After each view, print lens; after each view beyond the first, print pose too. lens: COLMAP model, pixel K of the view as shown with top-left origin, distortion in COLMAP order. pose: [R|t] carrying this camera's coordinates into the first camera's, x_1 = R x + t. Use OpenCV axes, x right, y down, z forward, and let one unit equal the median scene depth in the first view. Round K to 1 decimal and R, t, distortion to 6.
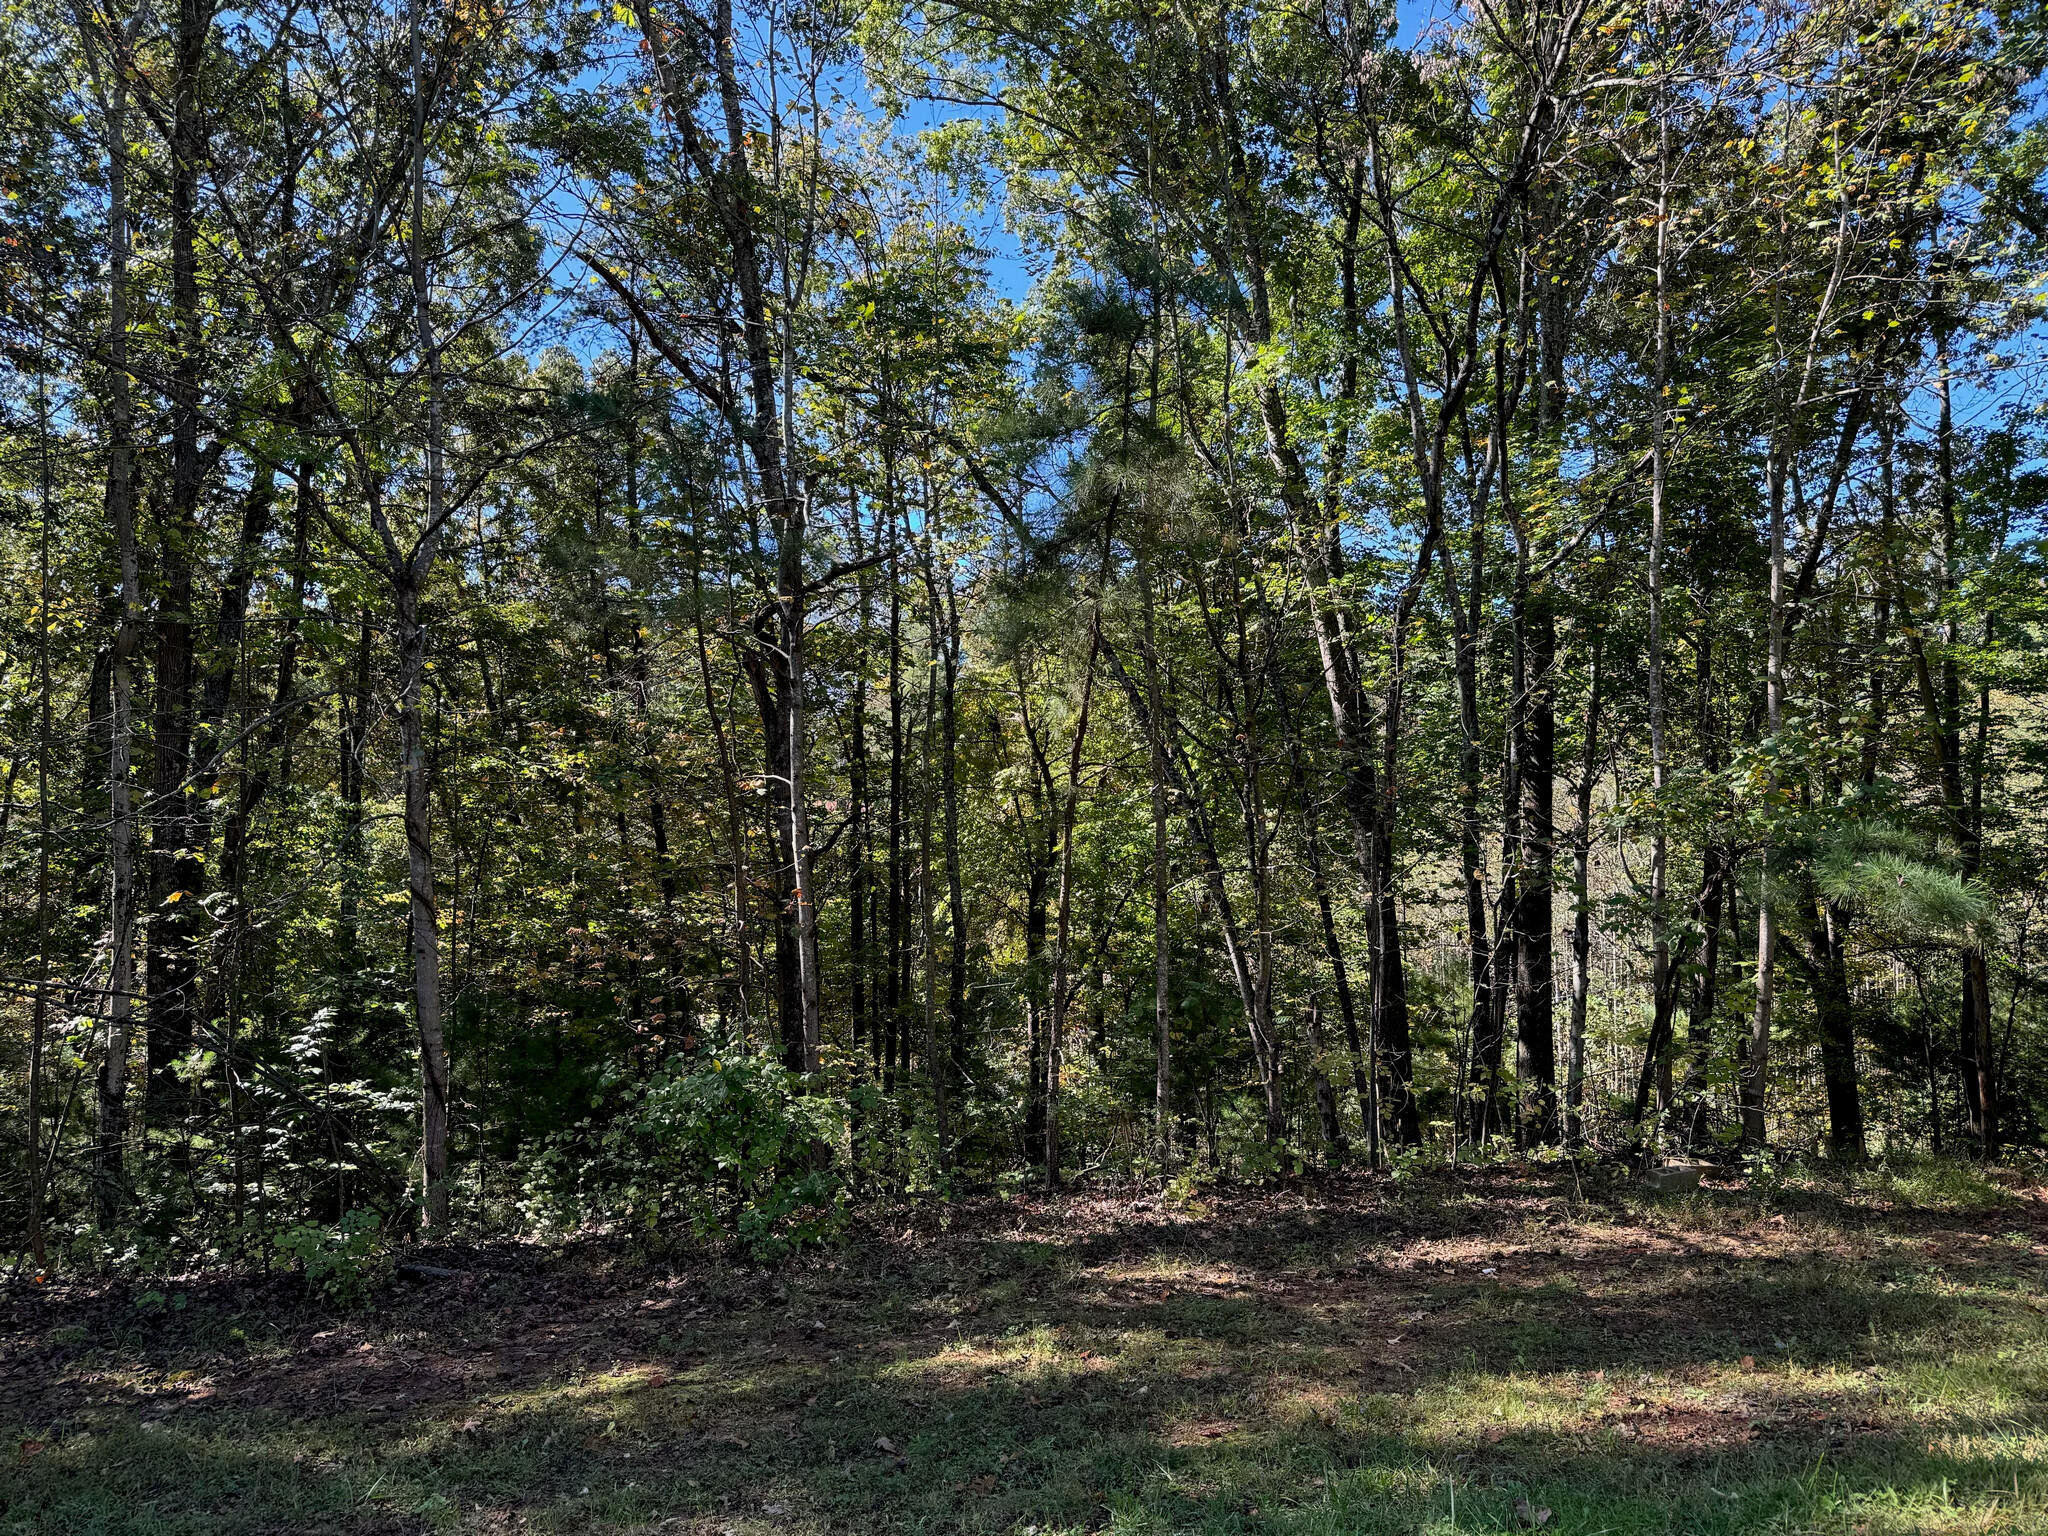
lens RADIAL K [[1506.5, 0, 1024.0], [0, 1506.5, 768.0], [0, 0, 1]] dist [0.093284, -0.107629]
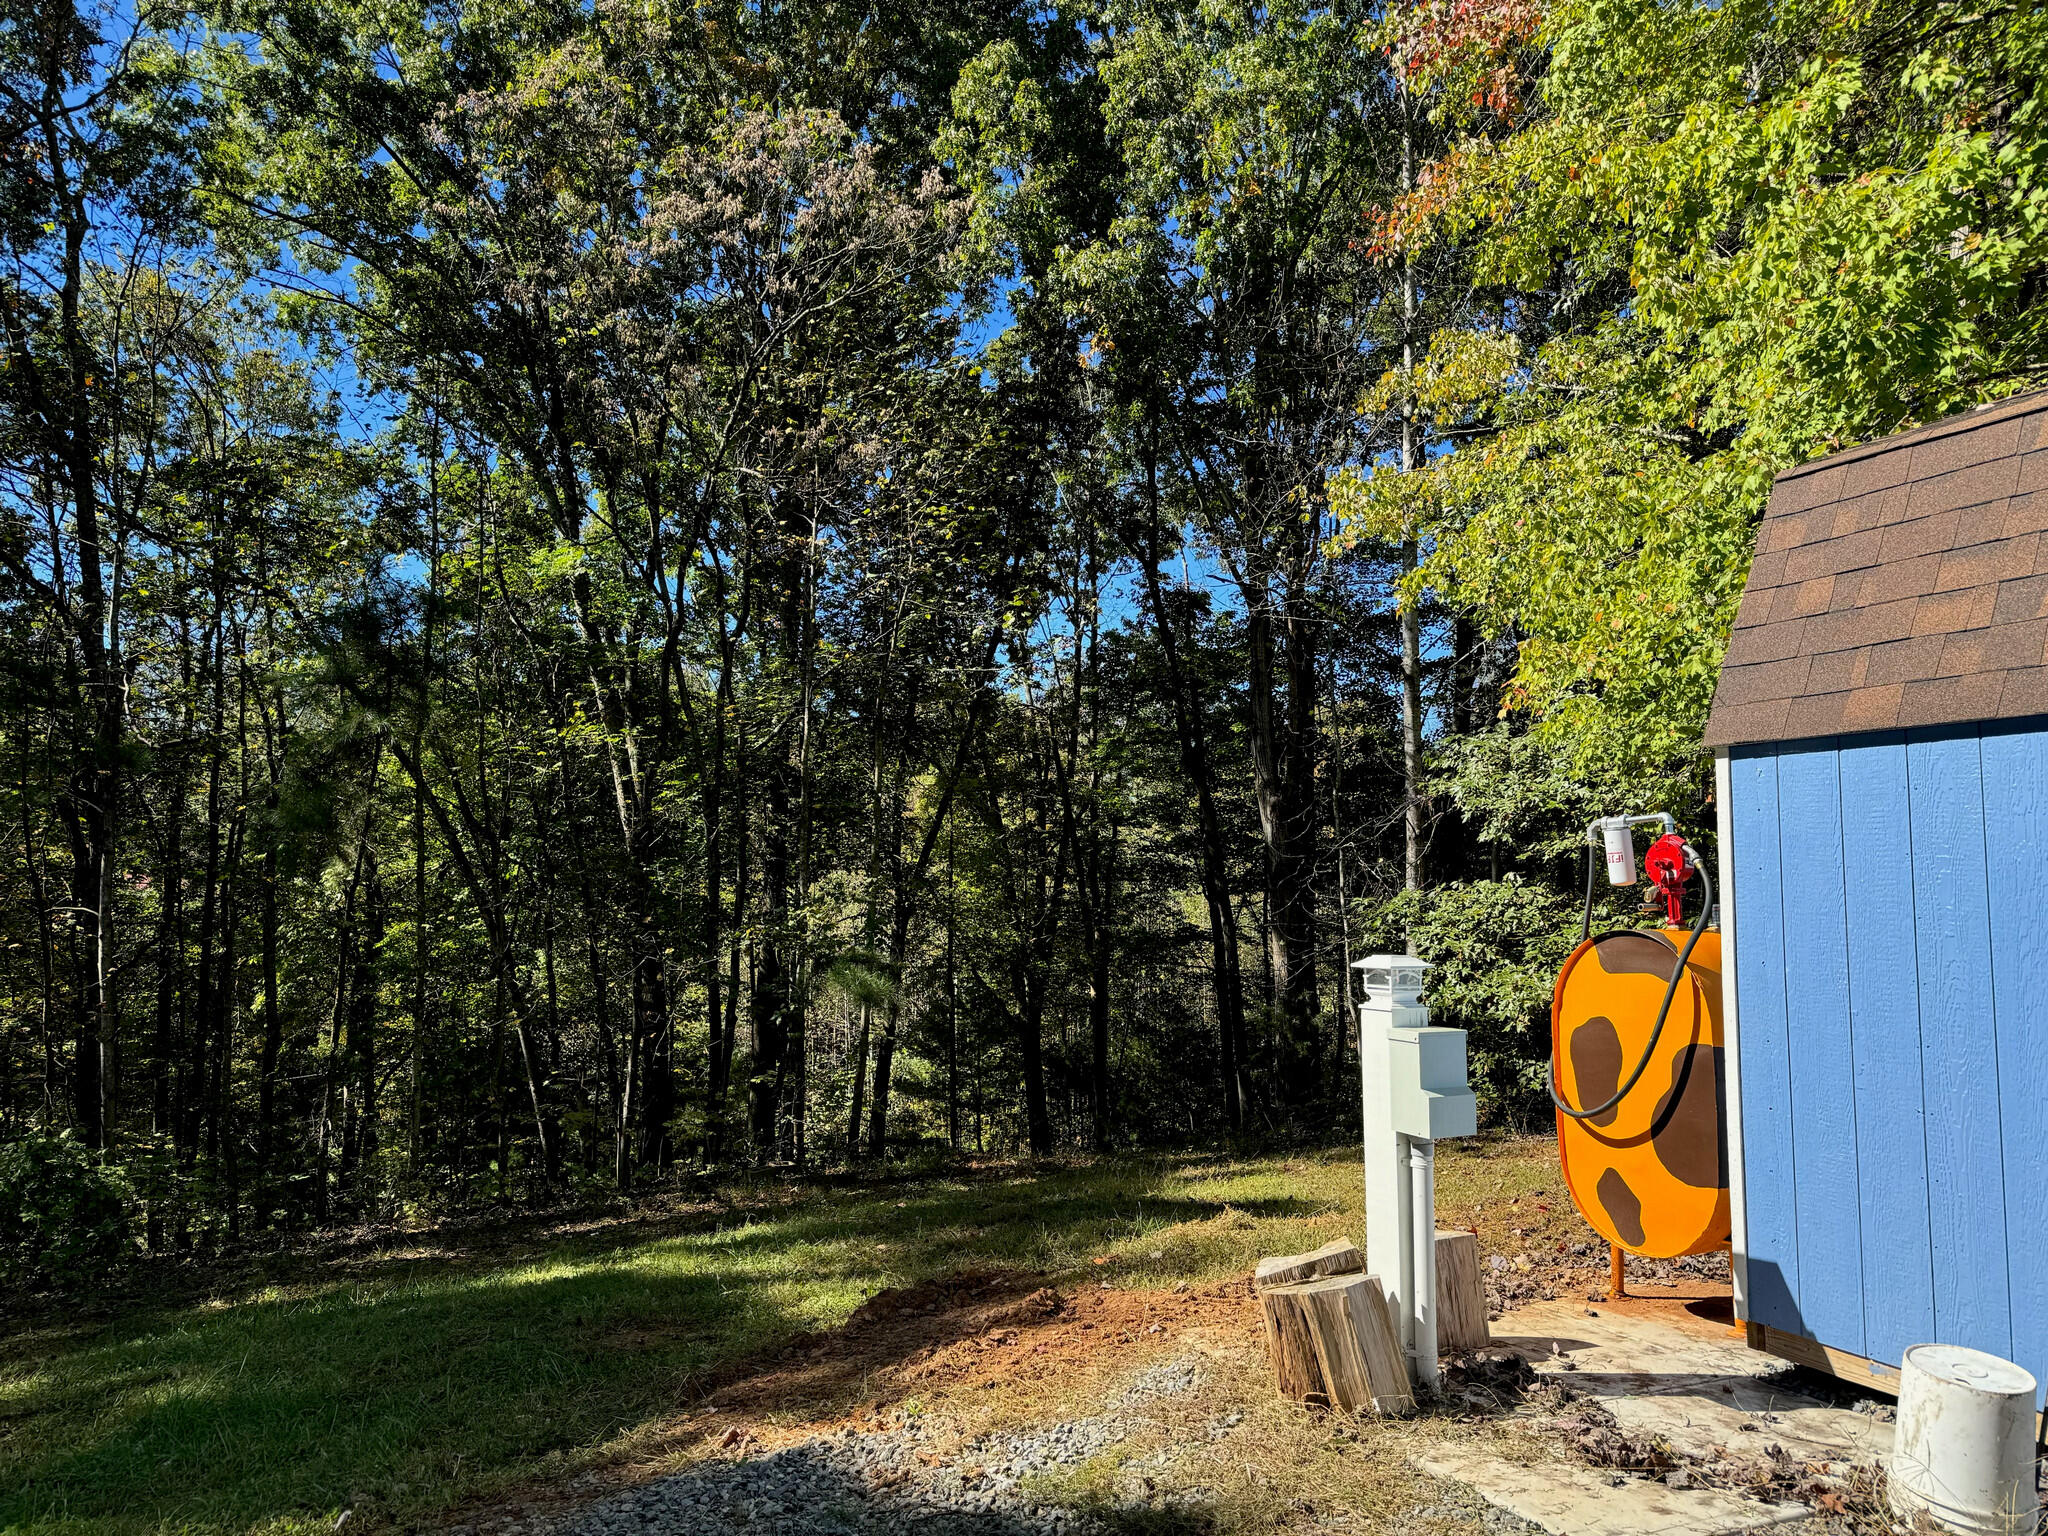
lens RADIAL K [[1506.5, 0, 1024.0], [0, 1506.5, 768.0], [0, 0, 1]] dist [0.093284, -0.107629]
pose [[0.924413, 0.043570, 0.378895, 0.035993], [-0.026251, 0.998366, -0.050759, -0.038291], [-0.380488, 0.036976, 0.924046, -0.264170]]
